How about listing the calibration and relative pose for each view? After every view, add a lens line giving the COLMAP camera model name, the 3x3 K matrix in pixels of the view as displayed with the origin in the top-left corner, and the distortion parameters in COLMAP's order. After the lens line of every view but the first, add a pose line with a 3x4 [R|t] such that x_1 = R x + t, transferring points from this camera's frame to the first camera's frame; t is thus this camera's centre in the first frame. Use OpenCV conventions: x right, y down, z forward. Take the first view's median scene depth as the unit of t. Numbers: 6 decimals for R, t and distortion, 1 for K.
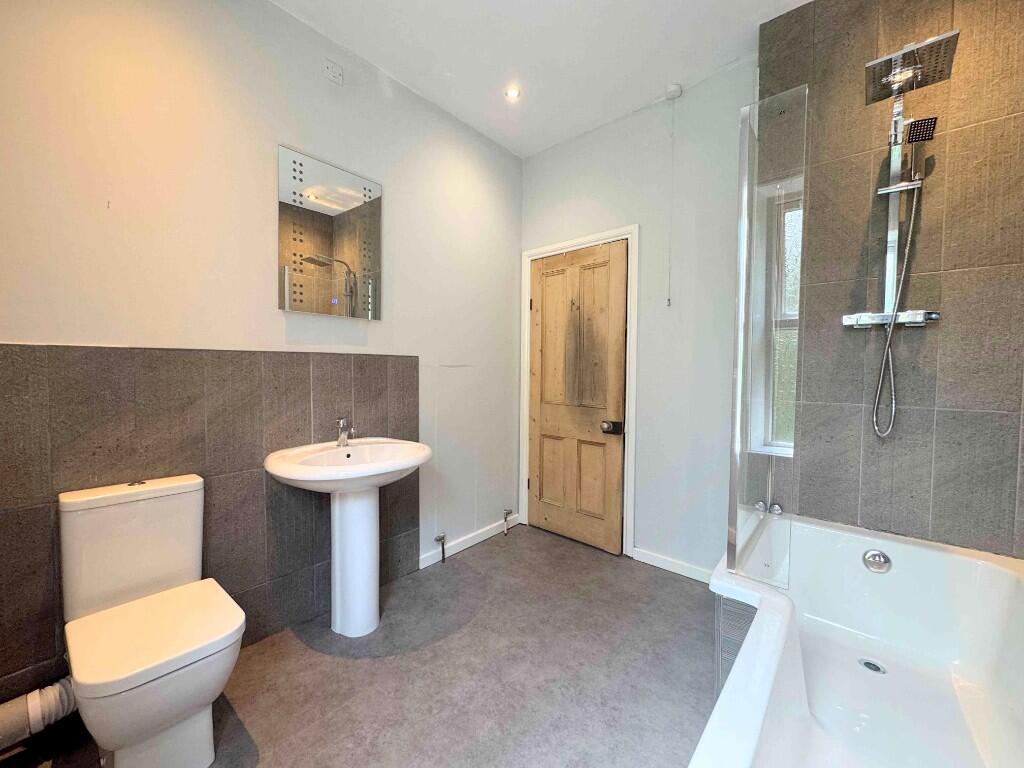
lens RADIAL K [[408.6, 0, 512.0], [0, 408.6, 384.0], [0, 0, 1]] dist [-0.002331, 0.000263]
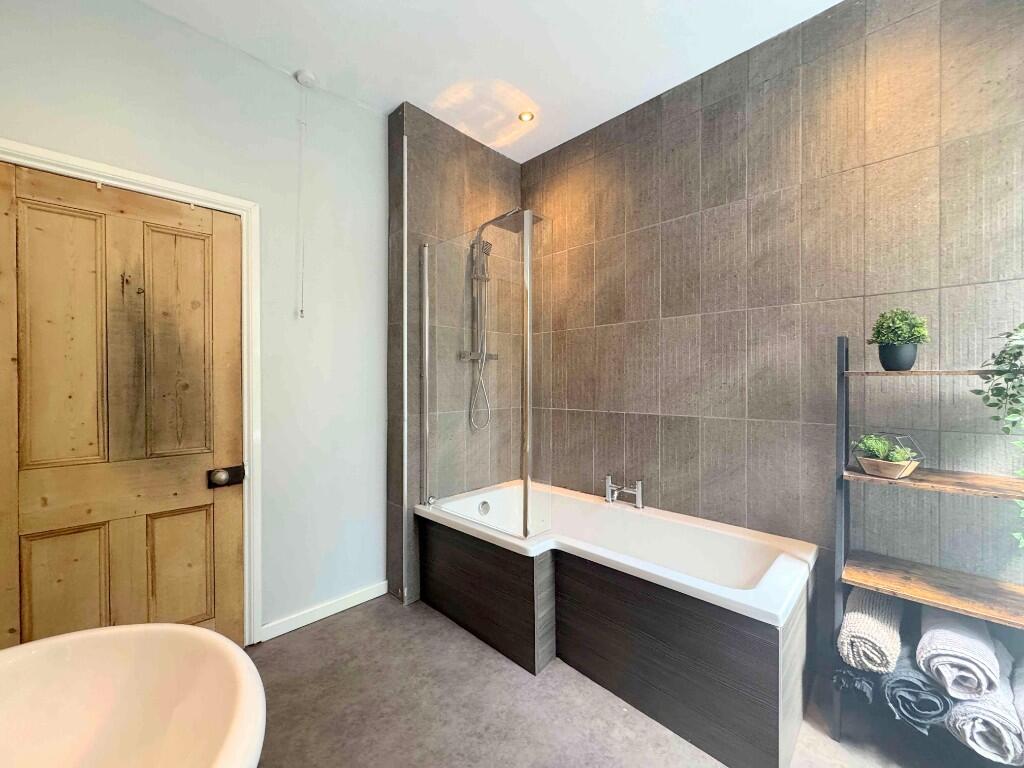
lens RADIAL K [[408.6, 0, 512.0], [0, 408.6, 384.0], [0, 0, 1]] dist [-0.002331, 0.000263]
pose [[0.073833, -0.016659, 0.997132, -0.392984], [0.046694, 0.998822, 0.013229, -0.036611], [-0.996177, 0.045583, 0.074523, 0.437312]]
